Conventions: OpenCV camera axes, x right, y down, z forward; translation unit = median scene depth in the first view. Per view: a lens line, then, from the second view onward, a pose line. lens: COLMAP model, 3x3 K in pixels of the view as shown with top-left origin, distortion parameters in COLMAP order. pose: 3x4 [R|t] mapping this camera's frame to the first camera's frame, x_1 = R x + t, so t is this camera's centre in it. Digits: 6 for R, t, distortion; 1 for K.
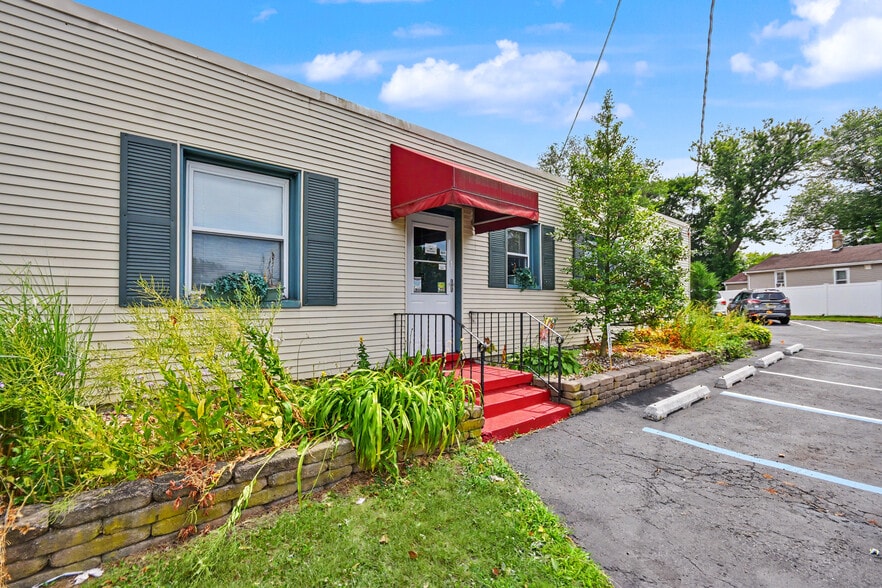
lens RADIAL K [[368.4, 0, 460.1], [0, 368.4, 297.0], [0, 0, 1]] dist [-0.000150, -0.000022]
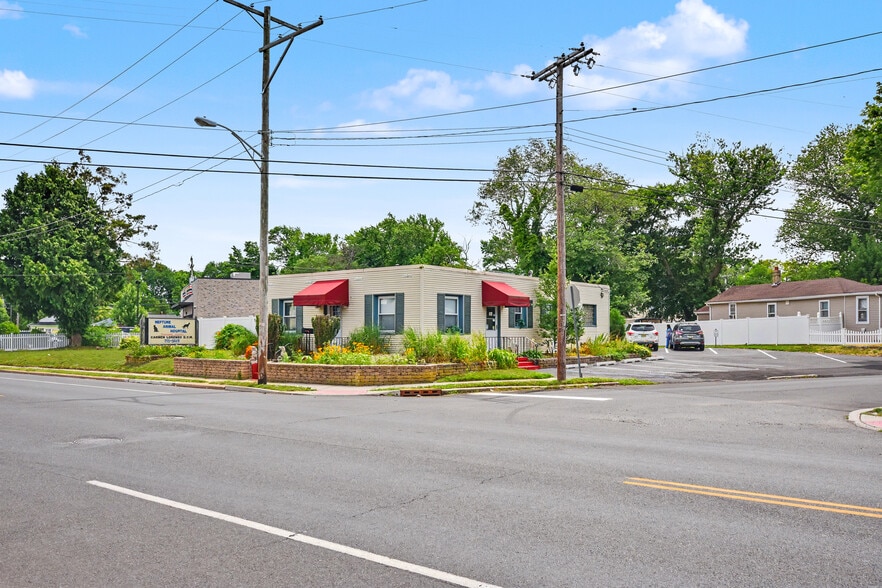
lens RADIAL K [[767.2, 0, 441.0], [0, 767.2, 294.0], [0, 0, 1]] dist [-0.008374, -0.005402]
pose [[0.985429, 0.010713, 0.169749, -1.158249], [-0.004827, 0.999374, -0.035047, -0.062493], [-0.170018, 0.033717, 0.984864, -3.741709]]
